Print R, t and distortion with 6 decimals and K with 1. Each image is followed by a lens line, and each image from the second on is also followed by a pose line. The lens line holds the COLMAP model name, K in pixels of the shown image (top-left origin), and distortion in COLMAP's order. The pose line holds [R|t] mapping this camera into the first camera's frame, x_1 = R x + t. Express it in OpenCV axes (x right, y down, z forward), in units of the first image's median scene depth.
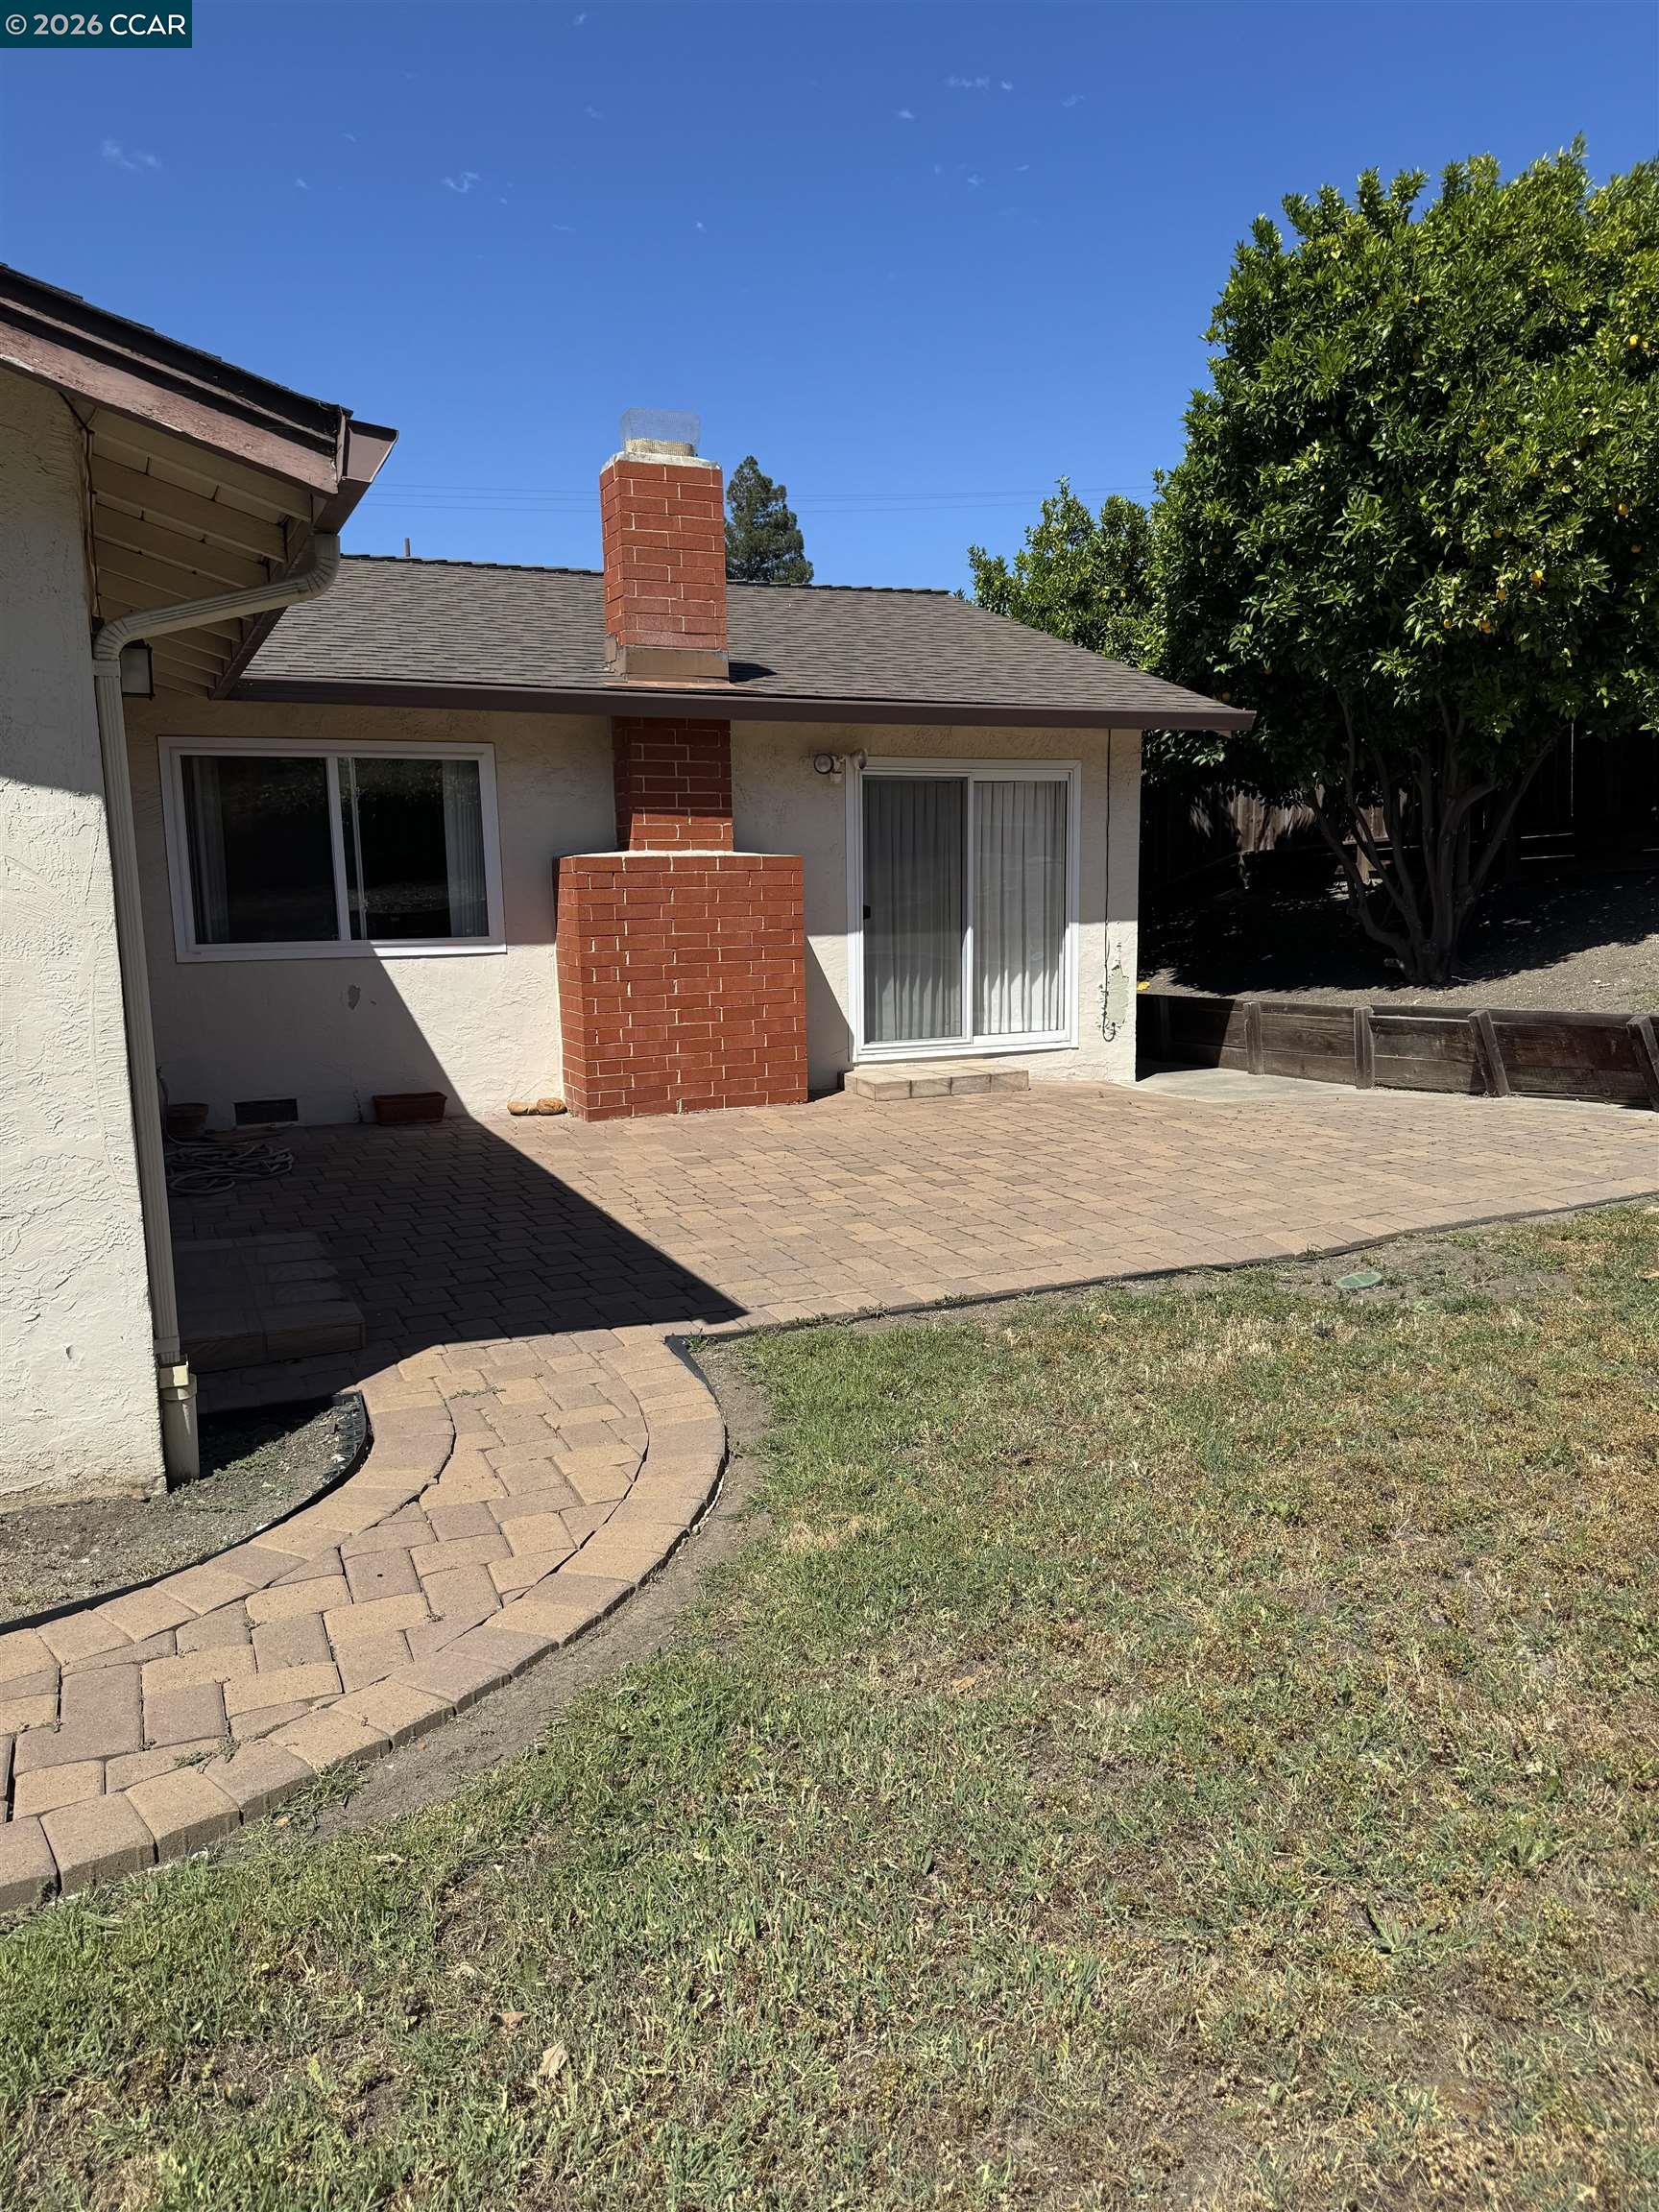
lens RADIAL K [[1556.6, 0, 829.5], [0, 1556.6, 1106.0], [0, 0, 1]] dist [0.095502, -0.001702]
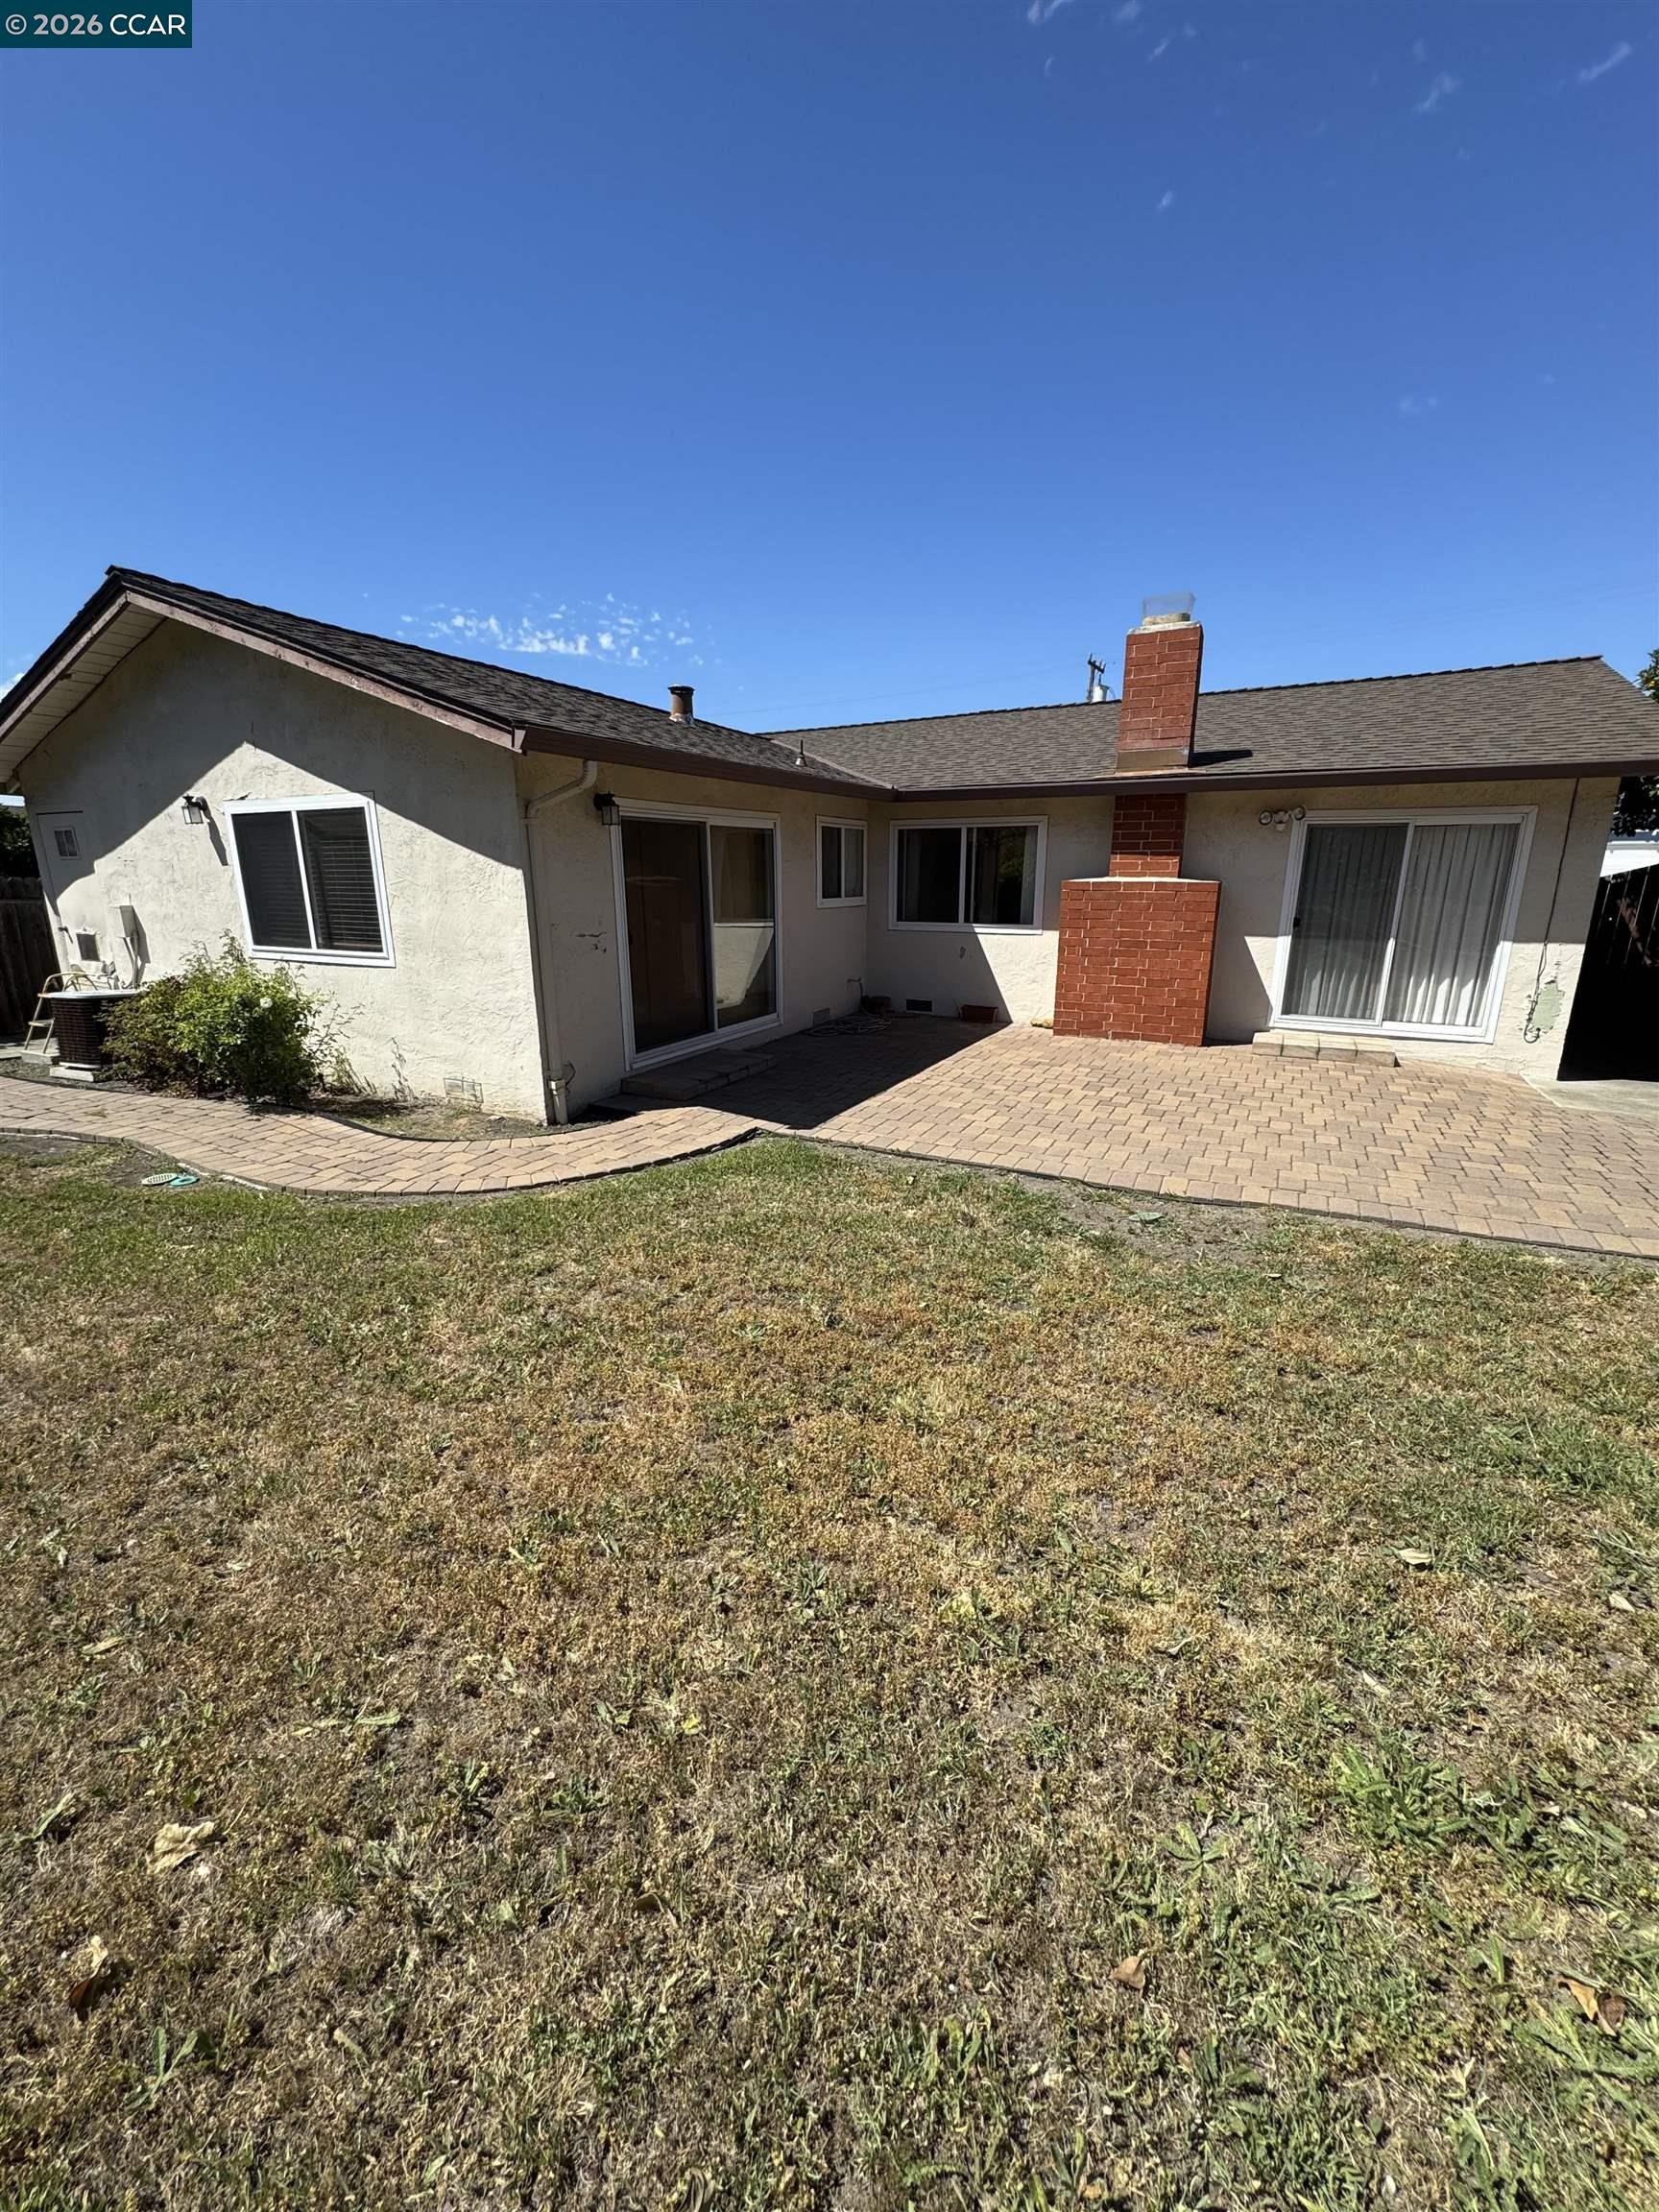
lens RADIAL K [[887.0, 0, 829.5], [0, 887.0, 1106.0], [0, 0, 1]] dist [-0.000565, -0.000306]
pose [[0.617147, 0.217024, -0.756327, 0.463178], [-0.128503, 0.976105, 0.175233, -0.054831], [0.776284, -0.010954, 0.630288, 0.180906]]
